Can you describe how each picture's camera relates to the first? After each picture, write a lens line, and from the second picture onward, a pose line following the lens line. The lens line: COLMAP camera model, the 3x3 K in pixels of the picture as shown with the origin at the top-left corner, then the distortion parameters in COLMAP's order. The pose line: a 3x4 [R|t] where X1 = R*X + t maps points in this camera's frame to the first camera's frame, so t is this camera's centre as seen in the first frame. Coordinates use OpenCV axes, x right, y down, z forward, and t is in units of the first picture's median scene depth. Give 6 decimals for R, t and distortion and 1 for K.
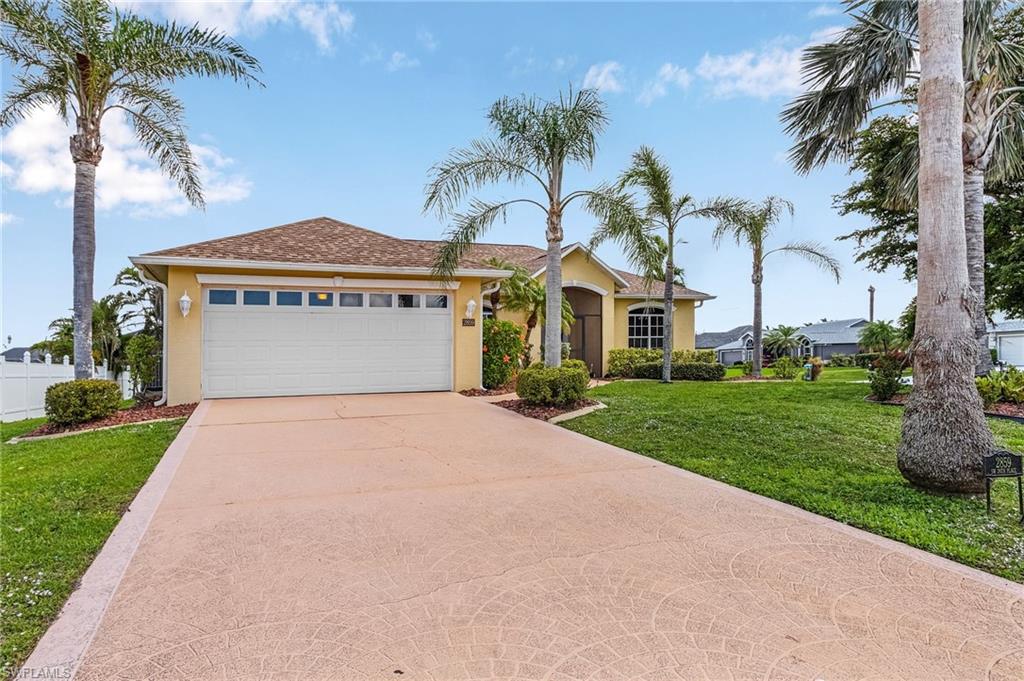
lens RADIAL K [[622.5, 0, 531.3], [0, 622.5, 341.4], [0, 0, 1]] dist [0.076803, 0.000382]
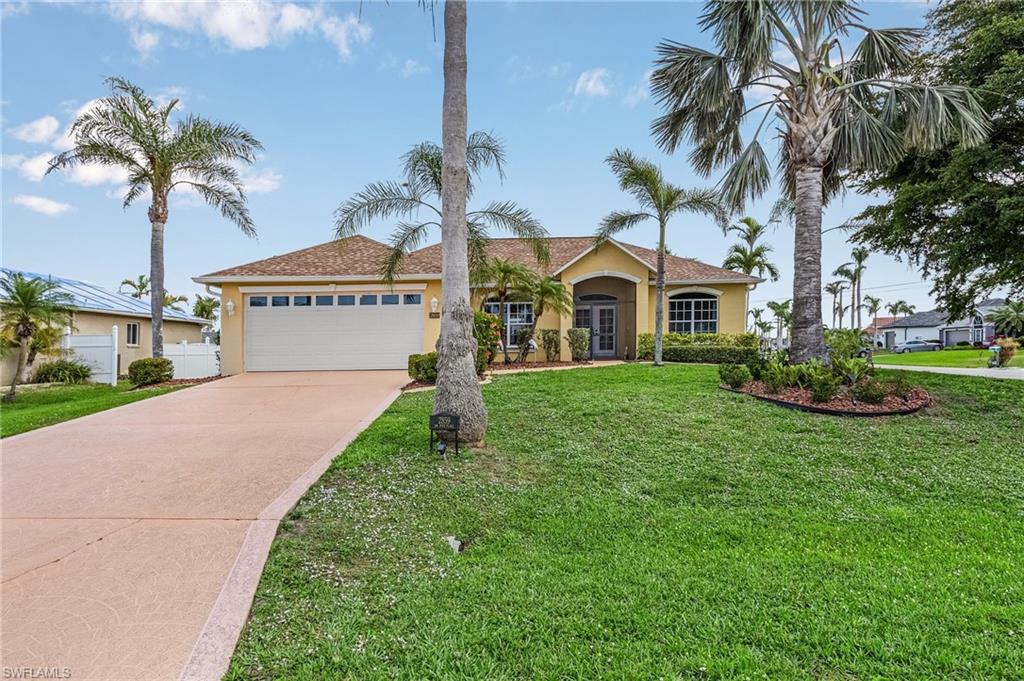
lens RADIAL K [[622.5, 0, 531.3], [0, 622.5, 341.4], [0, 0, 1]] dist [0.076803, 0.000382]
pose [[0.934470, 0.001701, -0.356037, 0.329735], [0.010403, 0.999431, 0.032079, -0.009966], [0.355889, -0.033681, 0.933921, -0.070572]]
